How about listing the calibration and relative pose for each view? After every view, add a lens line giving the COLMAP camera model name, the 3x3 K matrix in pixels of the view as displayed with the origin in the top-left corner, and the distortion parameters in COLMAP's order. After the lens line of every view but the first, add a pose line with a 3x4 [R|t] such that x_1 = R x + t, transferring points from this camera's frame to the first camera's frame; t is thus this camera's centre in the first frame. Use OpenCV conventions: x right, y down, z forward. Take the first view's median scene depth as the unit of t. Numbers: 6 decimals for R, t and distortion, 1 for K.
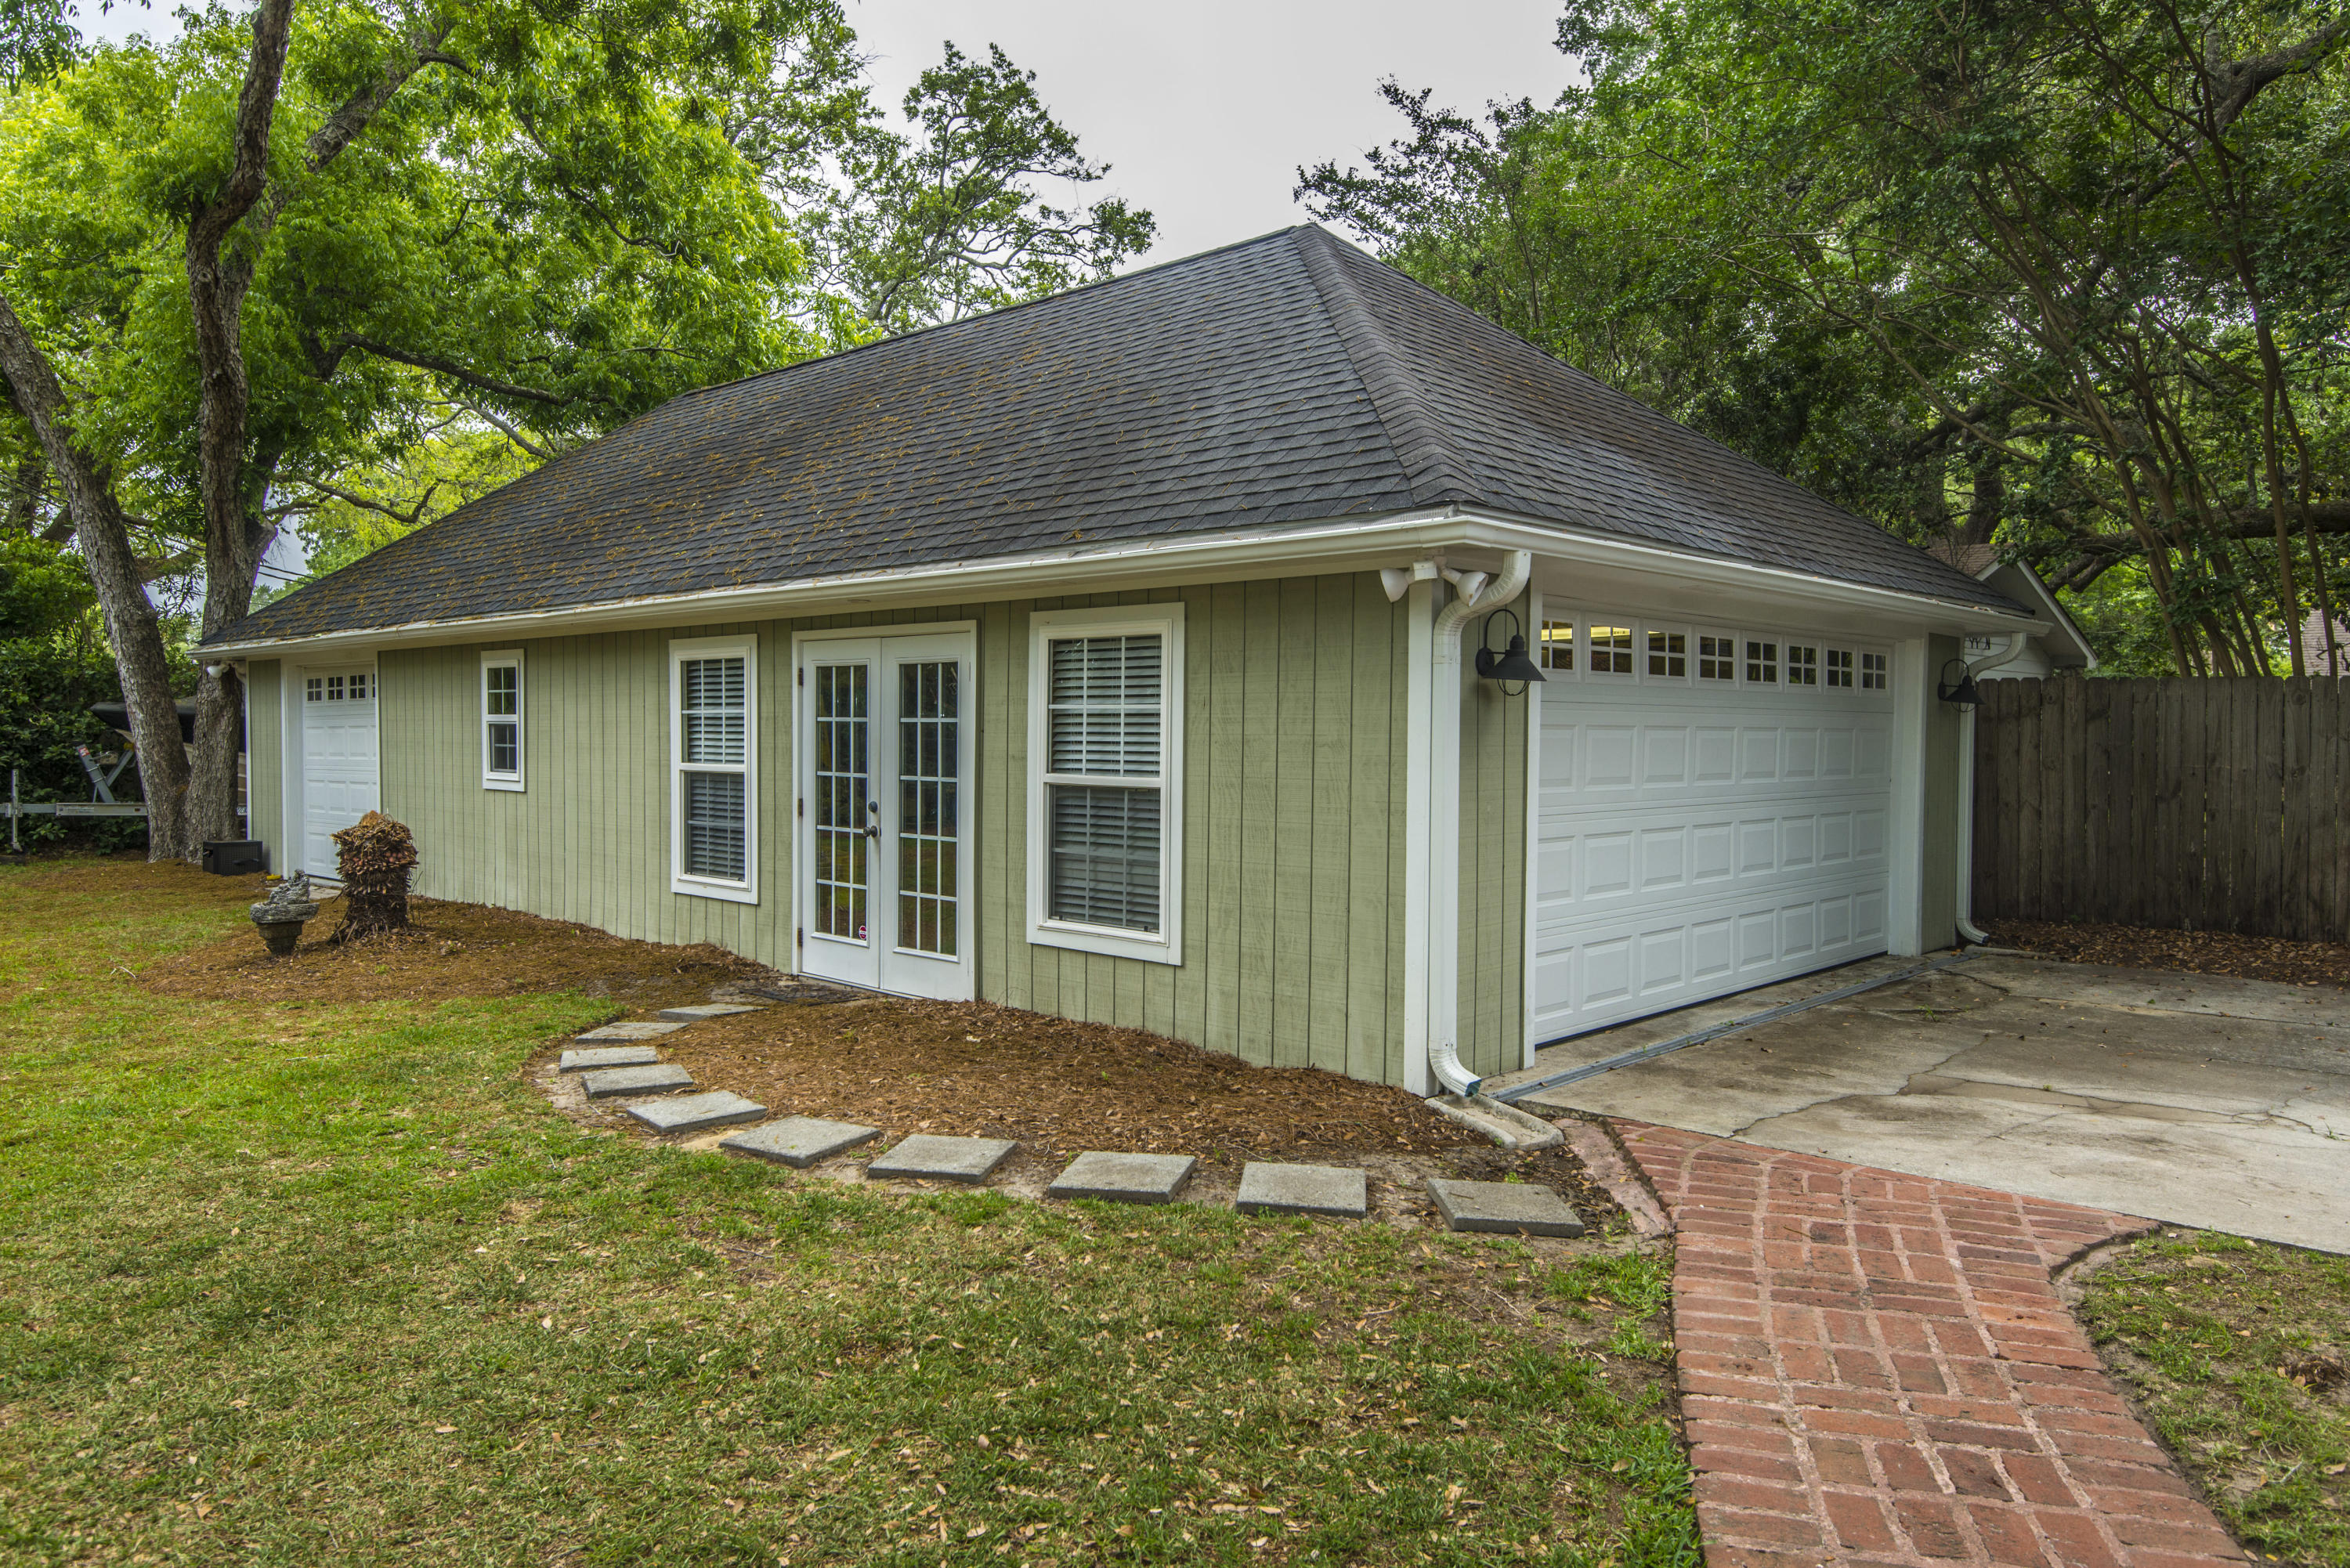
lens RADIAL K [[1603.9, 0, 1179.7], [0, 1603.9, 779.8], [0, 0, 1]] dist [0.004232, 0.000240]
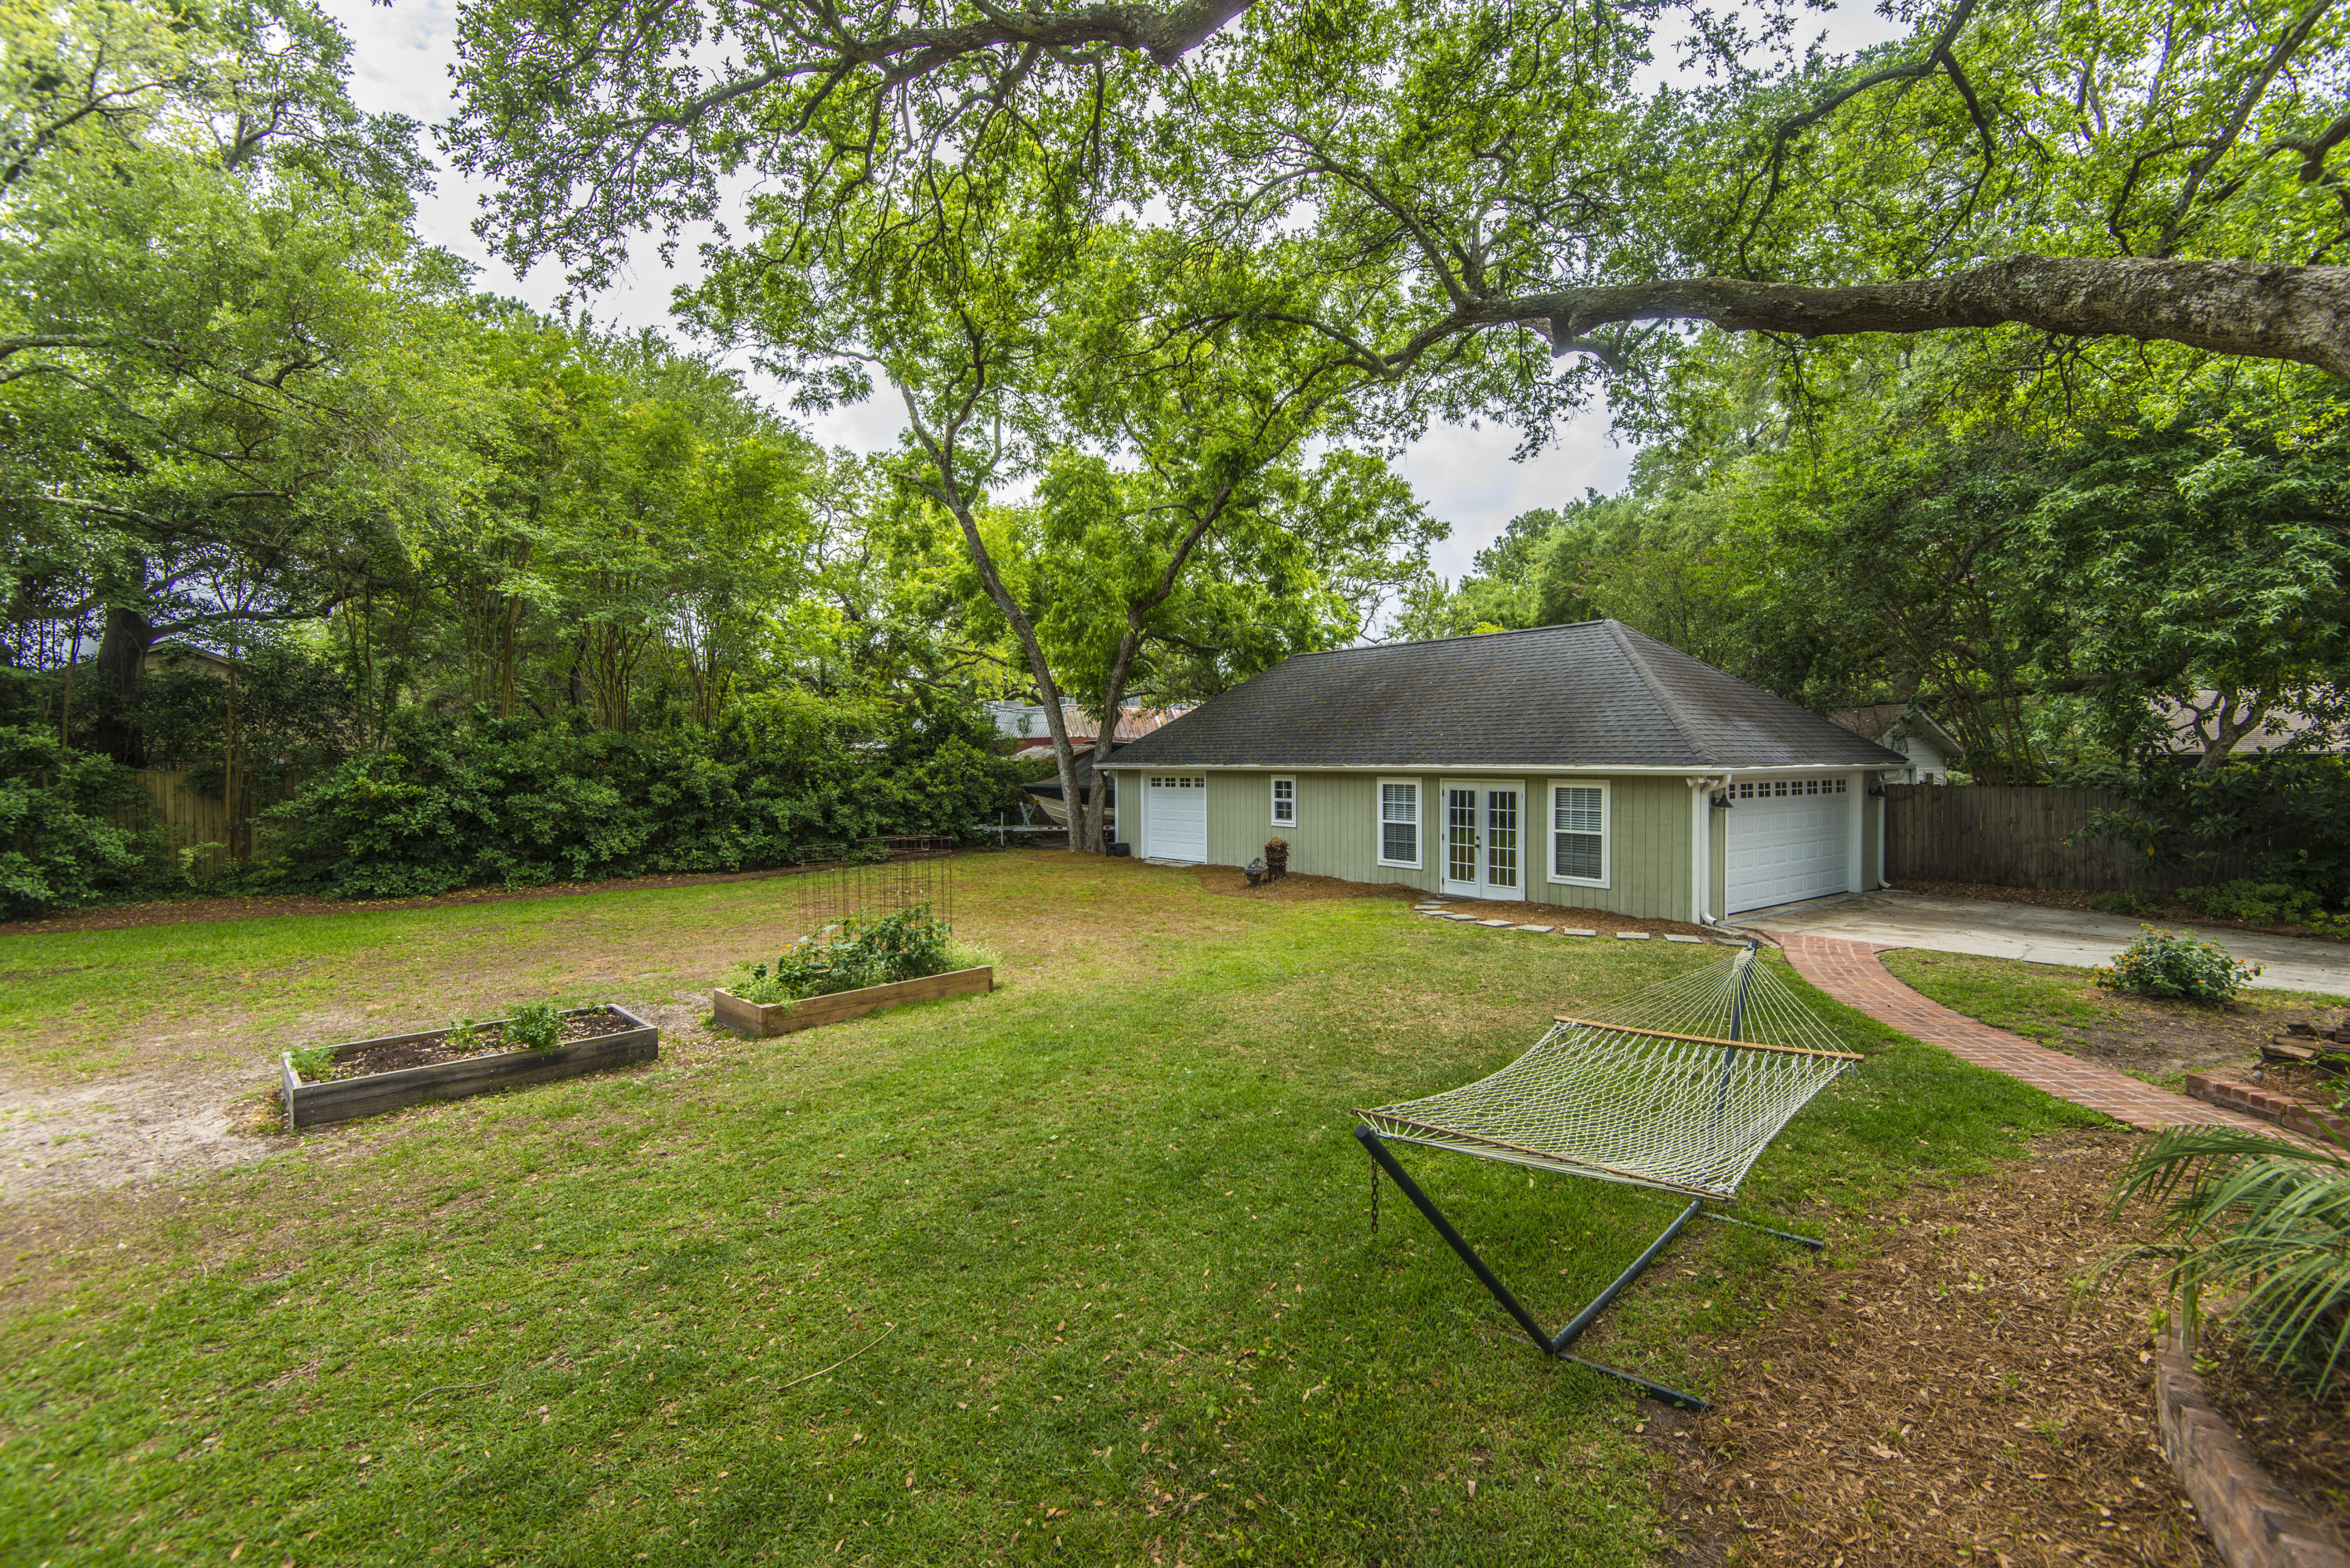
lens RADIAL K [[1069.3, 0, 1162.6], [0, 1069.3, 790.2], [0, 0, 1]] dist [0.011043, -0.000197]
pose [[0.985472, -0.005891, -0.169736, -0.436983], [0.006147, 0.999981, 0.000982, -0.079275], [0.169727, -0.002011, 0.985489, -1.103071]]
